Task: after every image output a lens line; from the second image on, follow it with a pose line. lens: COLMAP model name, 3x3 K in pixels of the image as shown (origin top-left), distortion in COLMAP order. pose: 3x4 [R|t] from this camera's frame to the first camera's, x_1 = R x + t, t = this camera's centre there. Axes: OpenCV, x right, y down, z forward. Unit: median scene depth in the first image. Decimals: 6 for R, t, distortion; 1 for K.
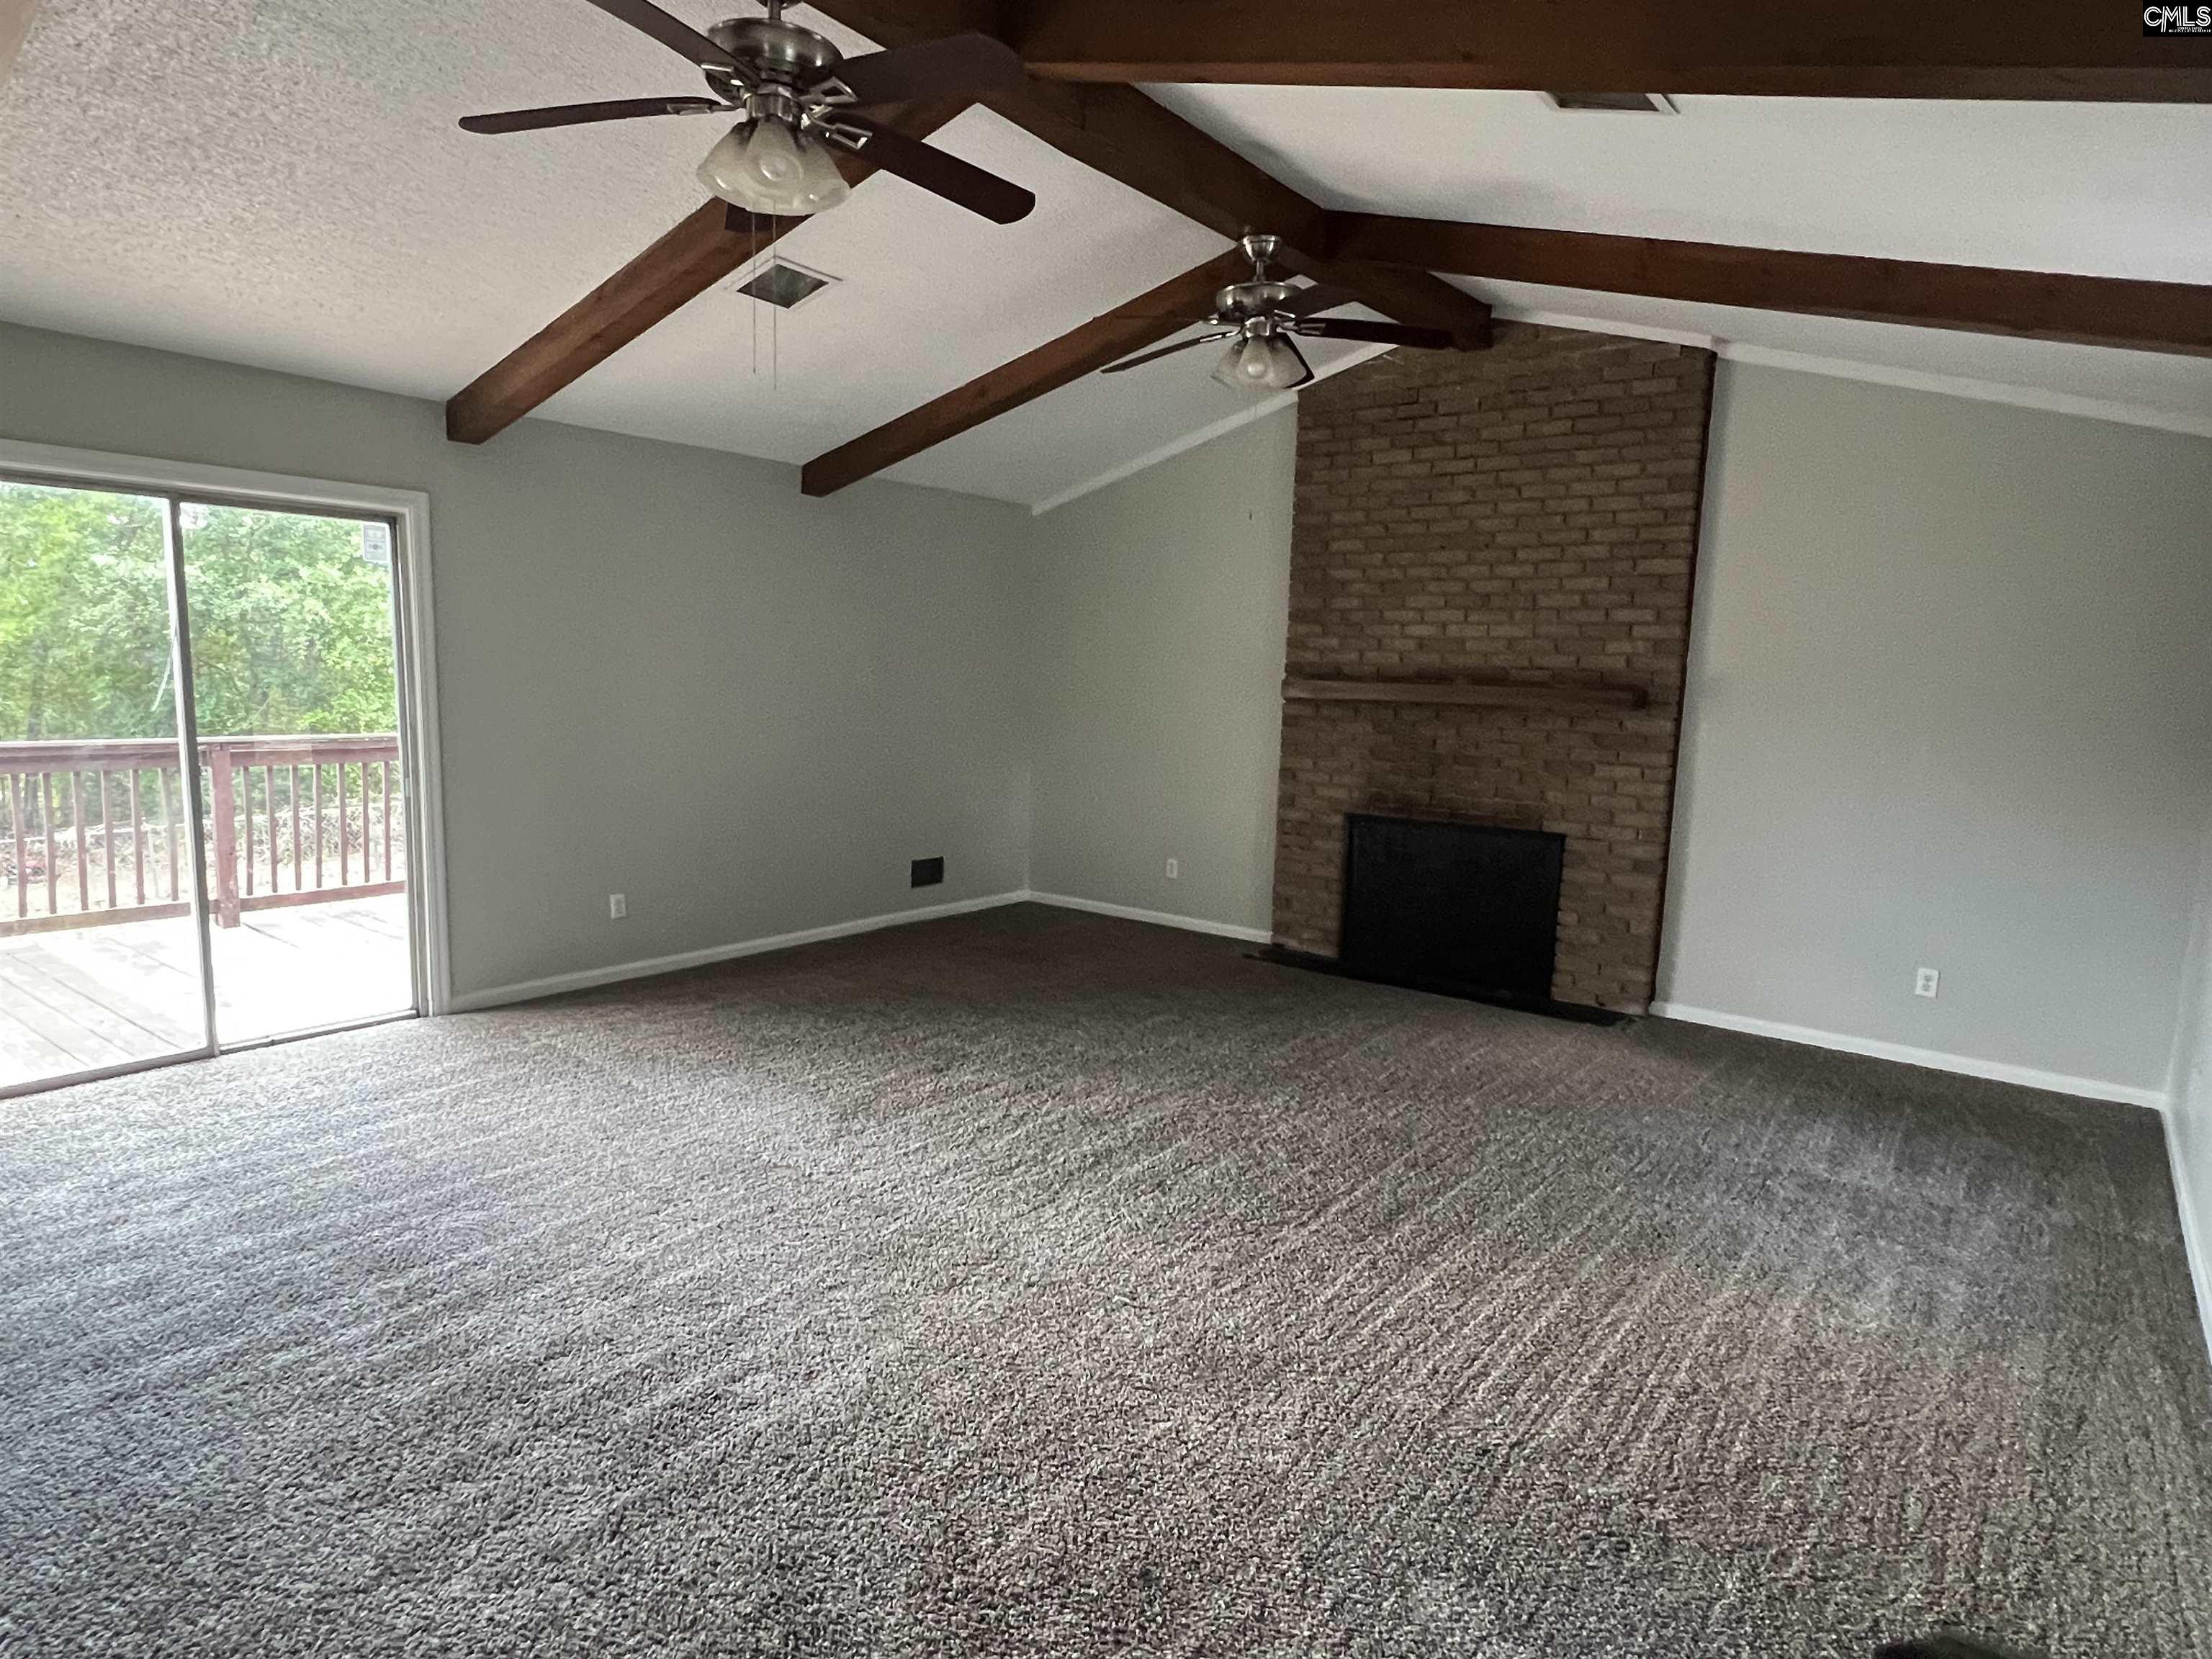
lens RADIAL K [[1263.5, 0, 1096.8], [0, 1263.5, 836.6], [0, 0, 1]] dist [-0.006756, 0.003222]
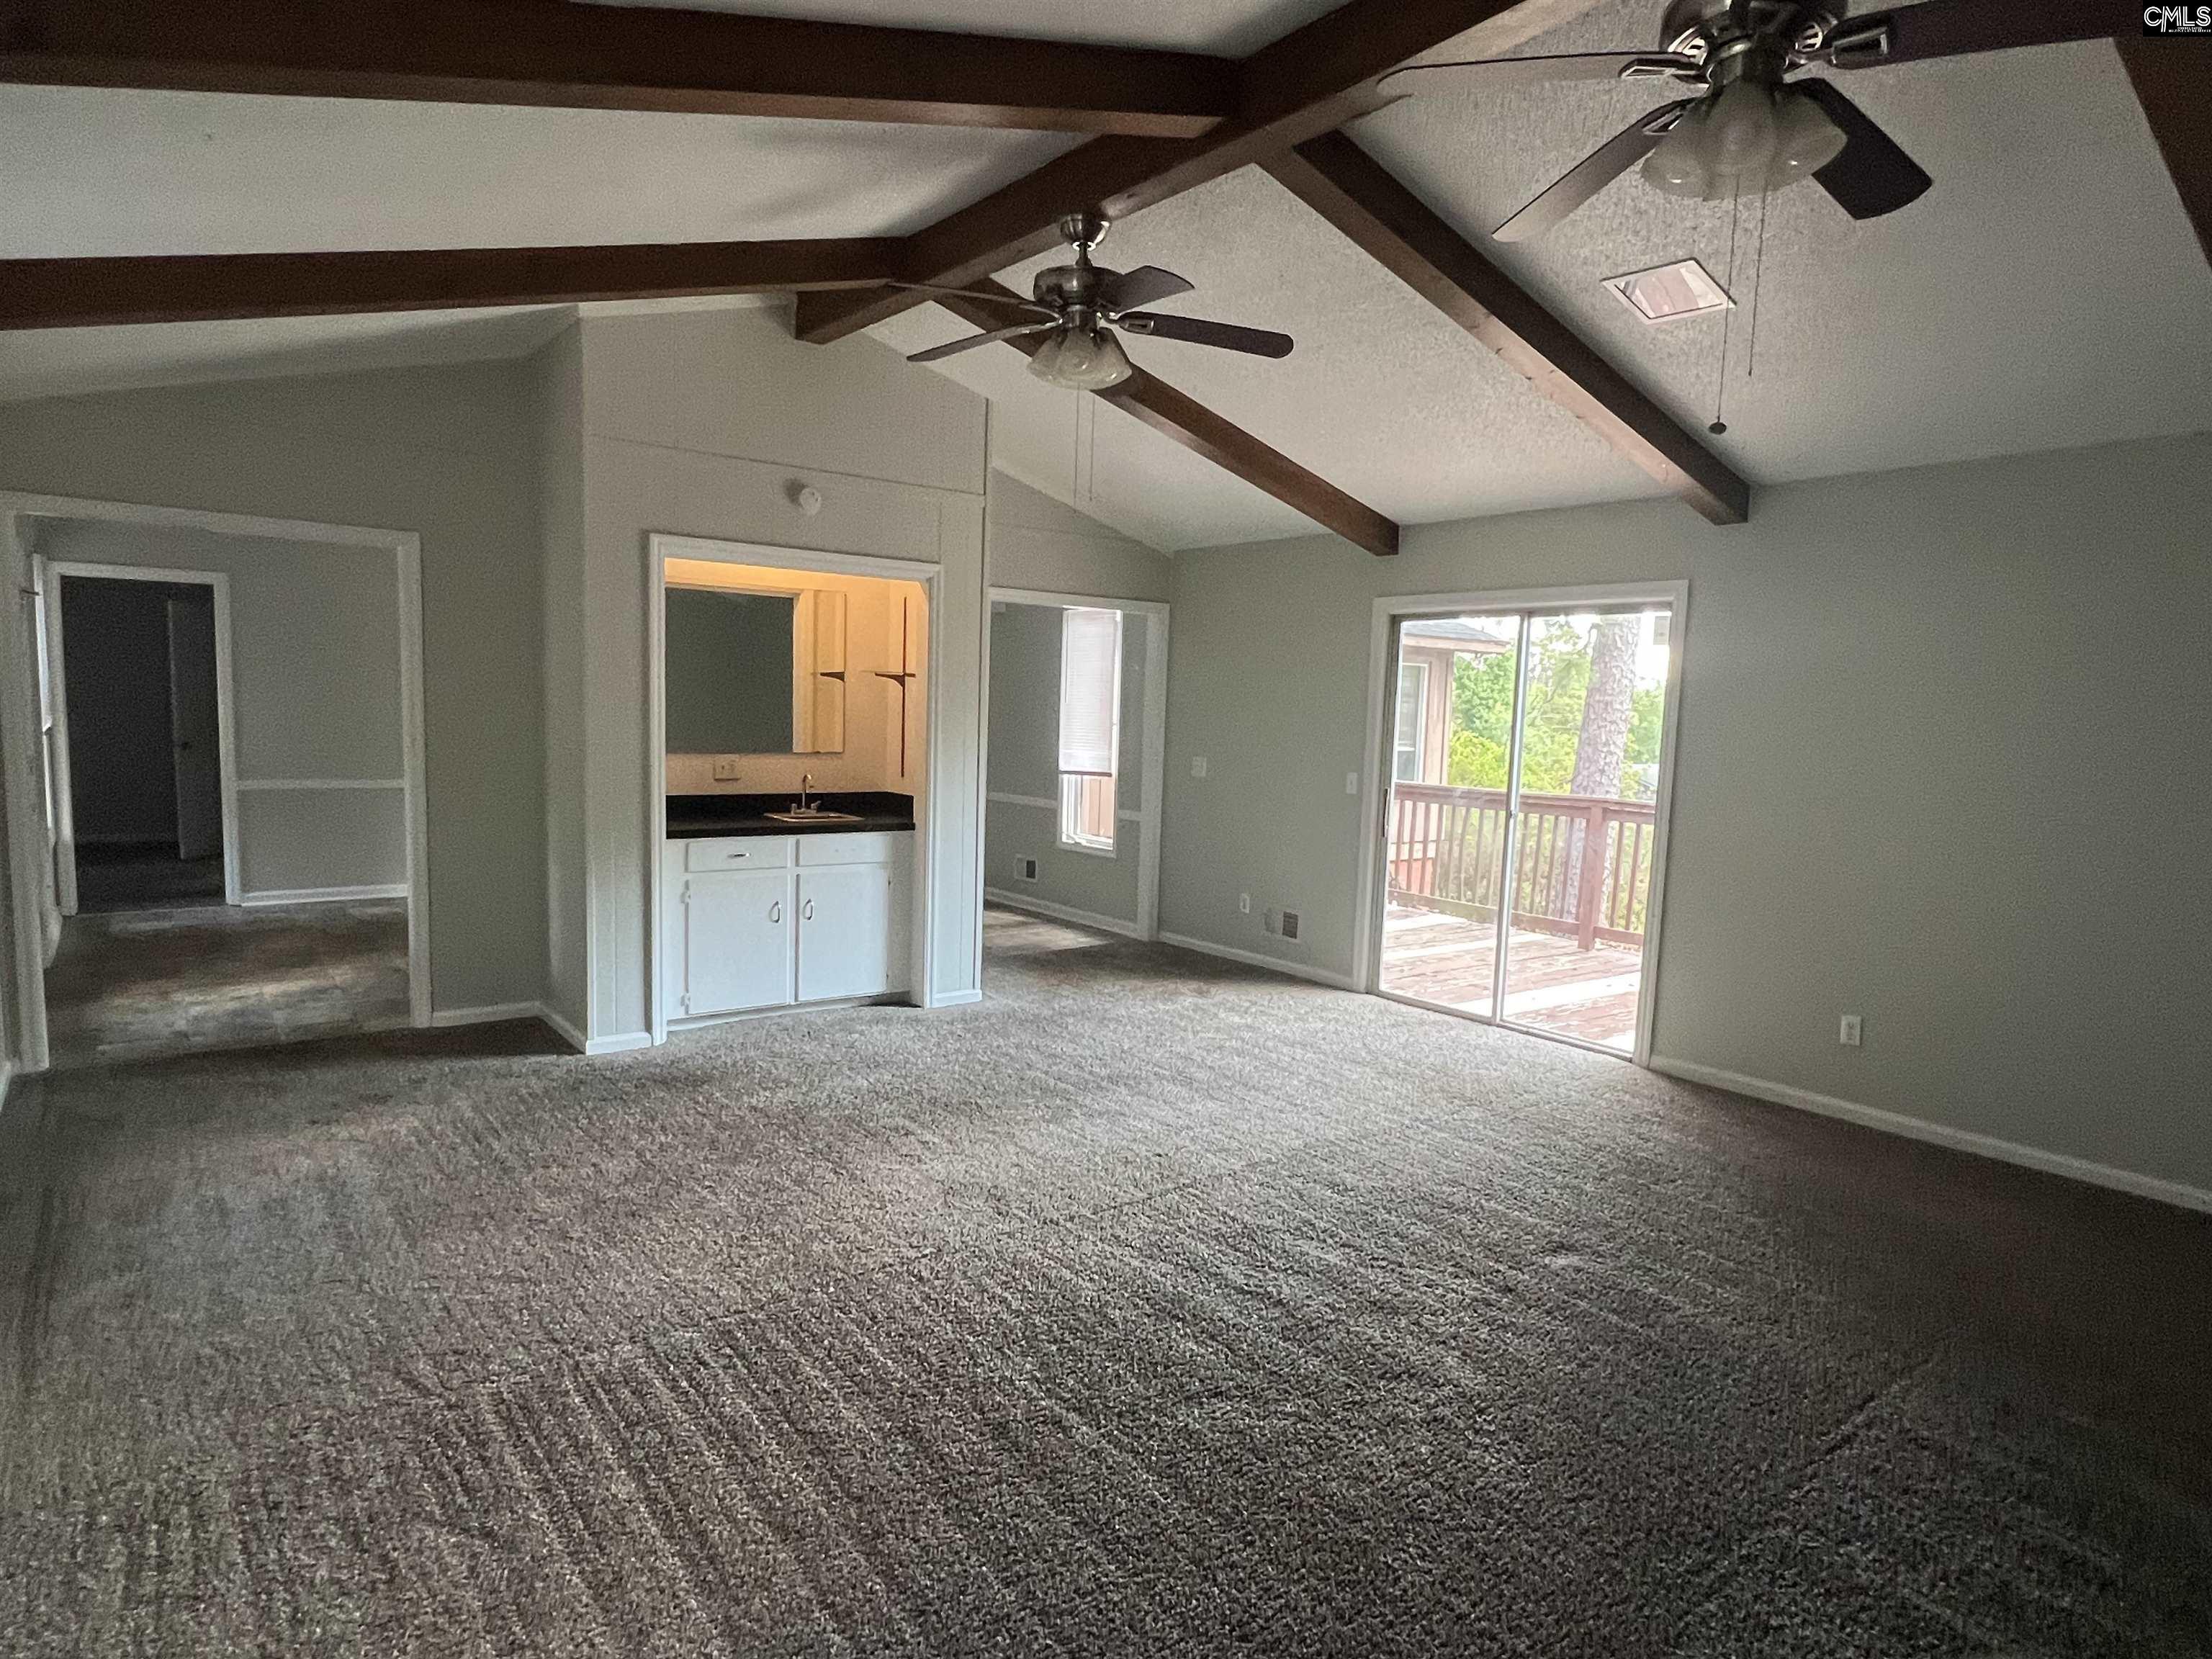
lens RADIAL K [[1263.5, 0, 1096.8], [0, 1263.5, 836.6], [0, 0, 1]] dist [-0.006756, 0.003222]
pose [[-0.261841, 0.060138, -0.963235, 0.746592], [-0.169817, 0.979614, 0.107323, -0.103071], [0.950053, 0.191676, -0.246291, 0.962238]]
